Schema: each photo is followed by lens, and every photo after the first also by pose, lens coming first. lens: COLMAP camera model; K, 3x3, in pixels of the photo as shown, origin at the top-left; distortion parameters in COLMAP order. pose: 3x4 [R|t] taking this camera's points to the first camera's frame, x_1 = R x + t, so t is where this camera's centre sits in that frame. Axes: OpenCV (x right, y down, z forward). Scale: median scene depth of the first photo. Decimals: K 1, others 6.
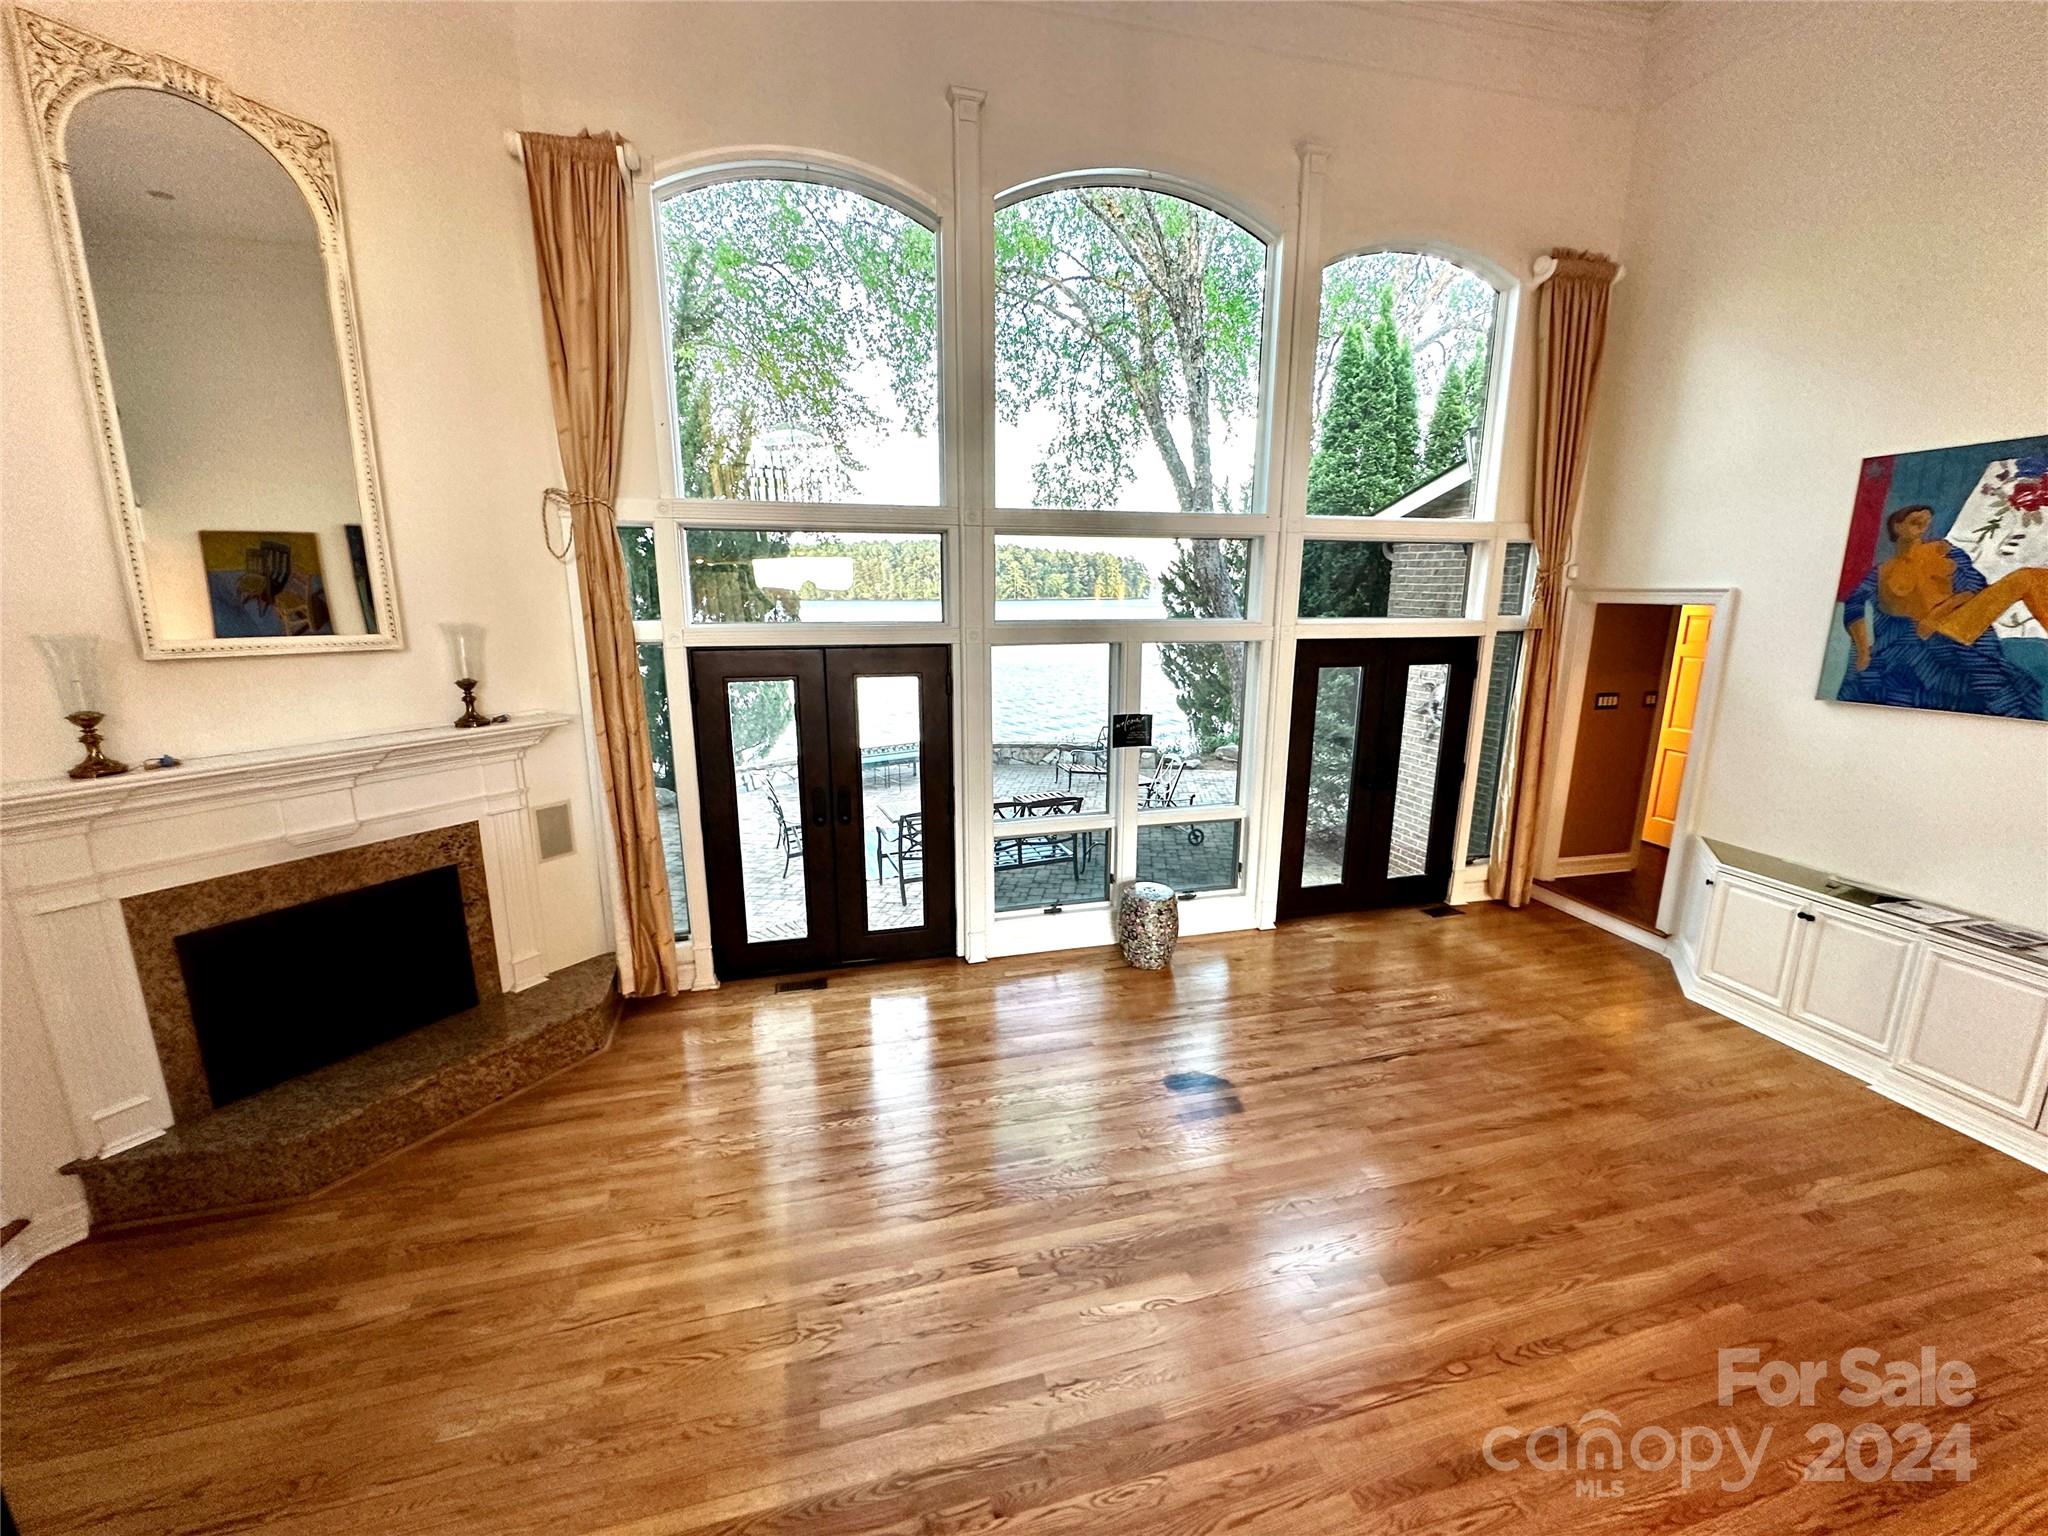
lens RADIAL K [[809.2, 0, 1017.5], [0, 809.2, 765.4], [0, 0, 1]] dist [-0.003416, 0.000276]
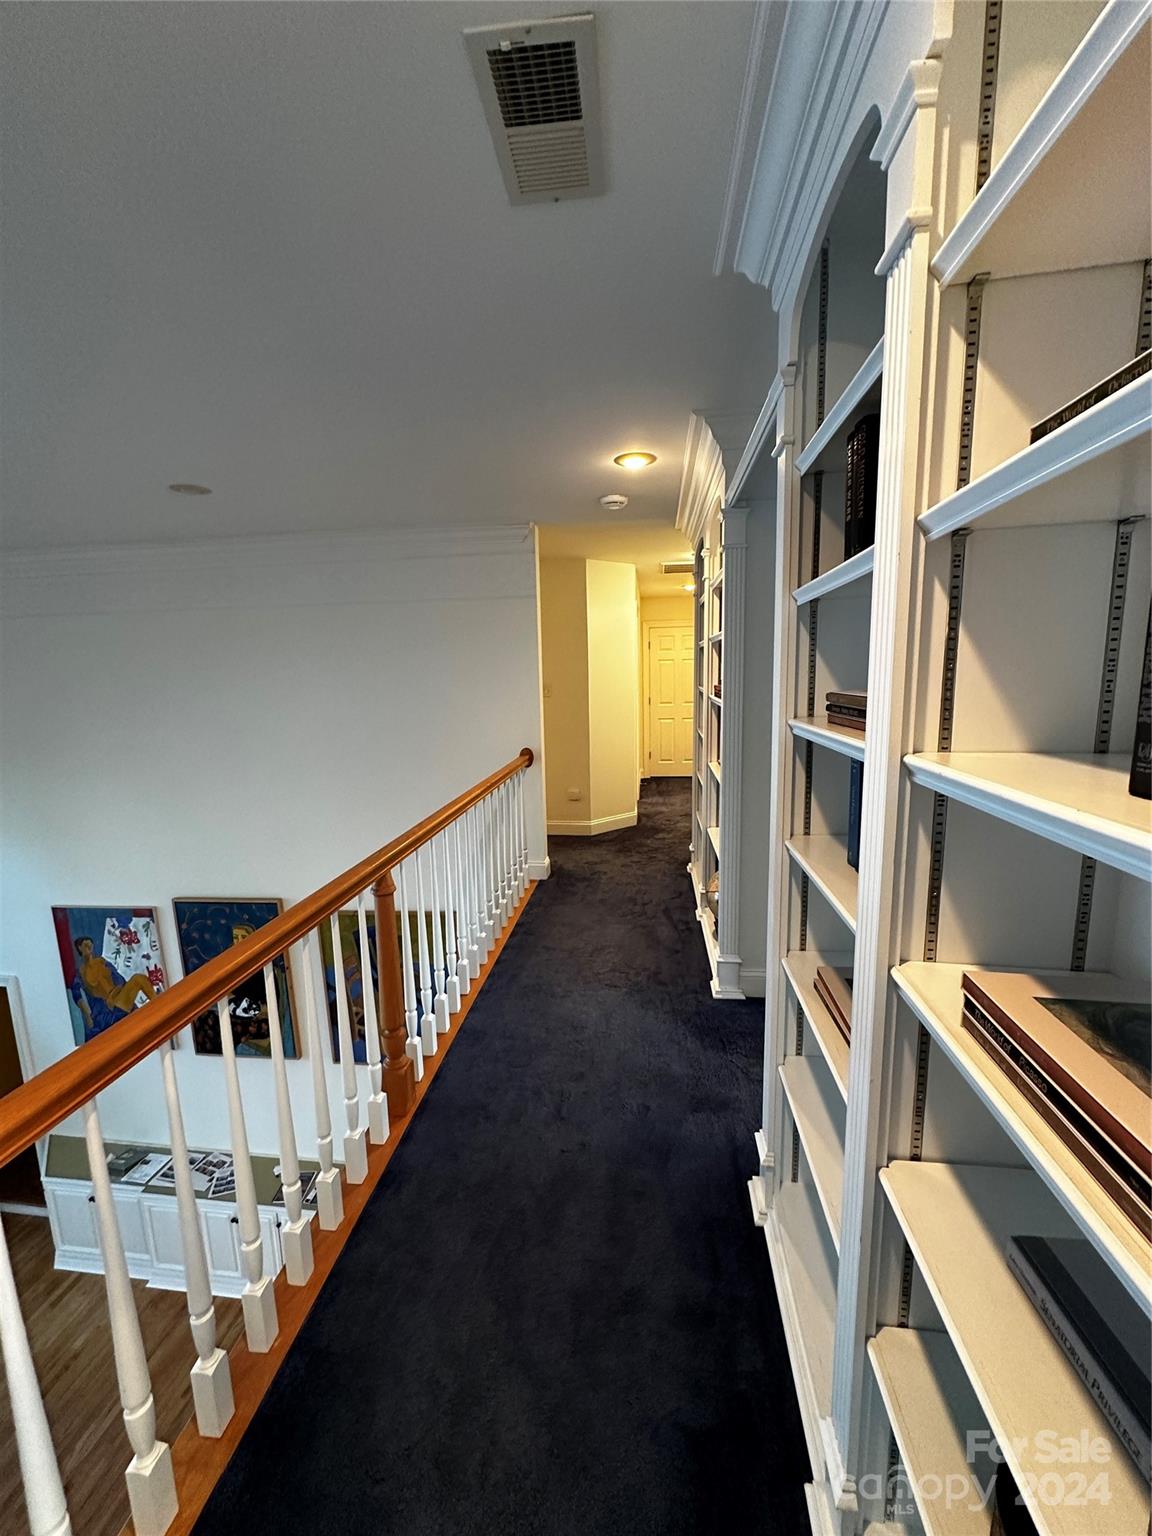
lens RADIAL K [[606.9, 0, 574.8], [0, 606.9, 771.5], [0, 0, 1]] dist [-0.003416, 0.000276]
pose [[0.362570, -0.156897, 0.918655, 0.375437], [0.221737, 0.971943, 0.078484, -0.520681], [-0.905194, 0.175244, 0.387187, -0.465748]]
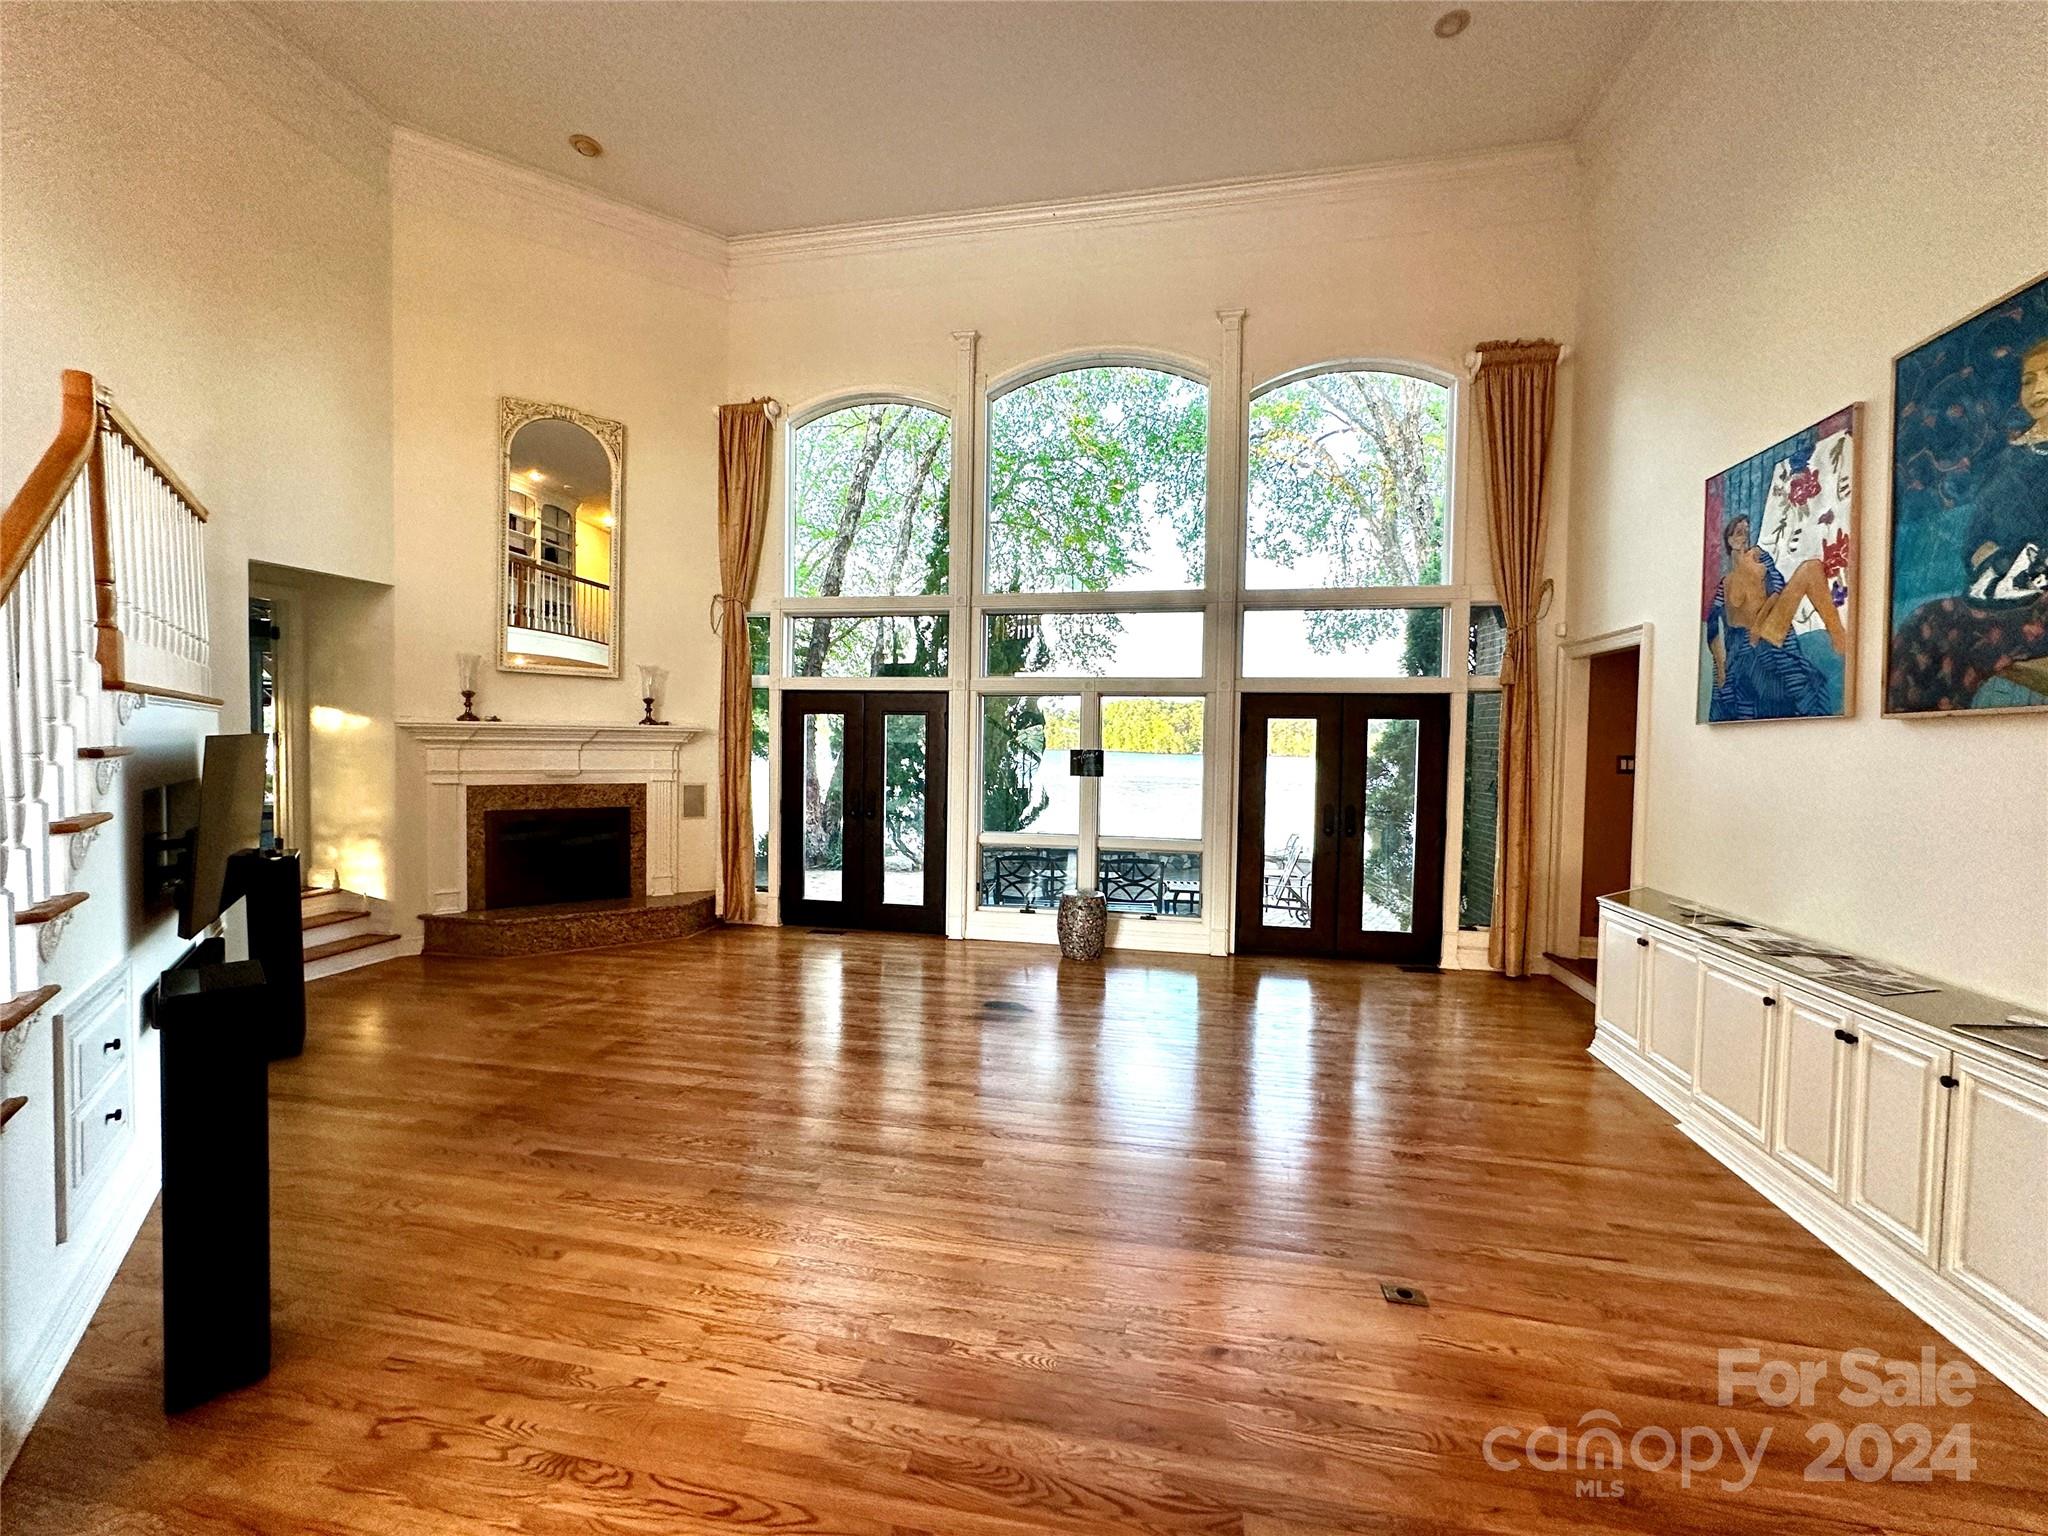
lens RADIAL K [[809.2, 0, 1019.9], [0, 809.2, 767.4], [0, 0, 1]] dist [-0.003416, 0.000276]
pose [[0.903032, 0.027036, -0.428722, 0.743154], [-0.106307, 0.981040, -0.162051, 0.223651], [0.416212, 0.191913, 0.888784, -0.171994]]
